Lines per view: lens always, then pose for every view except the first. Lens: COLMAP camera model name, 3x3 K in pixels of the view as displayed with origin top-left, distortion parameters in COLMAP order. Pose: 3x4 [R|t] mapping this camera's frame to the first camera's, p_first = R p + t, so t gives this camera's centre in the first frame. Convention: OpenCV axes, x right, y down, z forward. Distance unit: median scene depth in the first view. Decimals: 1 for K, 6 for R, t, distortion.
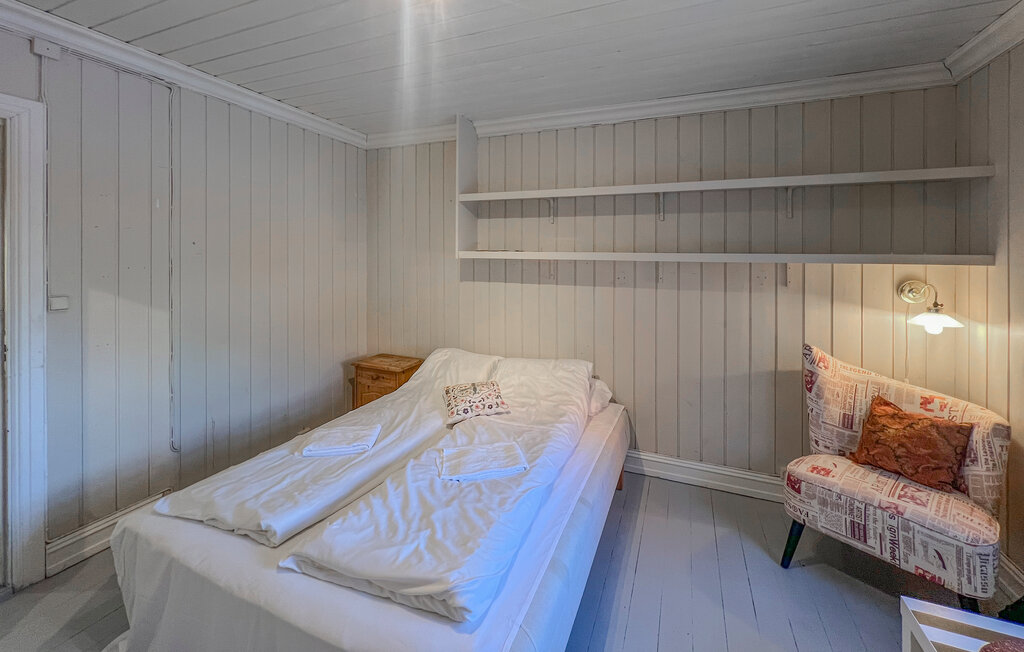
lens RADIAL K [[404.4, 0, 510.6], [0, 404.4, 352.8], [0, 0, 1]] dist [0.001525, 0.000214]
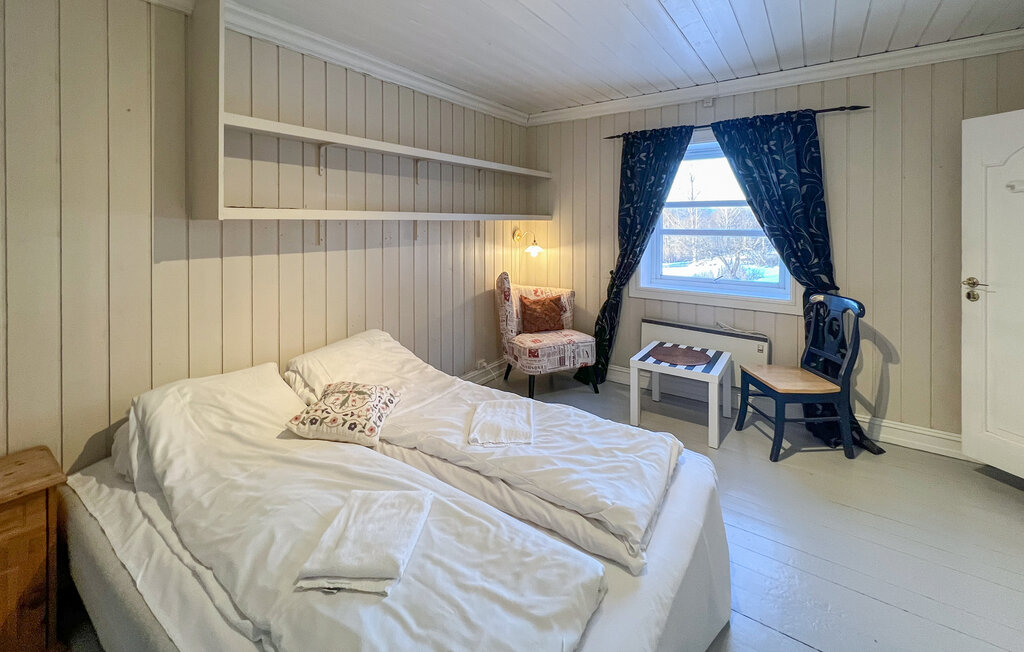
lens RADIAL K [[413.4, 0, 512.0], [0, 413.4, 326.0], [0, 0, 1]] dist [-0.000736, -0.000030]
pose [[0.214122, -0.251156, 0.943966, -0.831320], [0.225350, 0.953013, 0.202446, -0.138283], [-0.950457, 0.169374, 0.260659, 0.578148]]
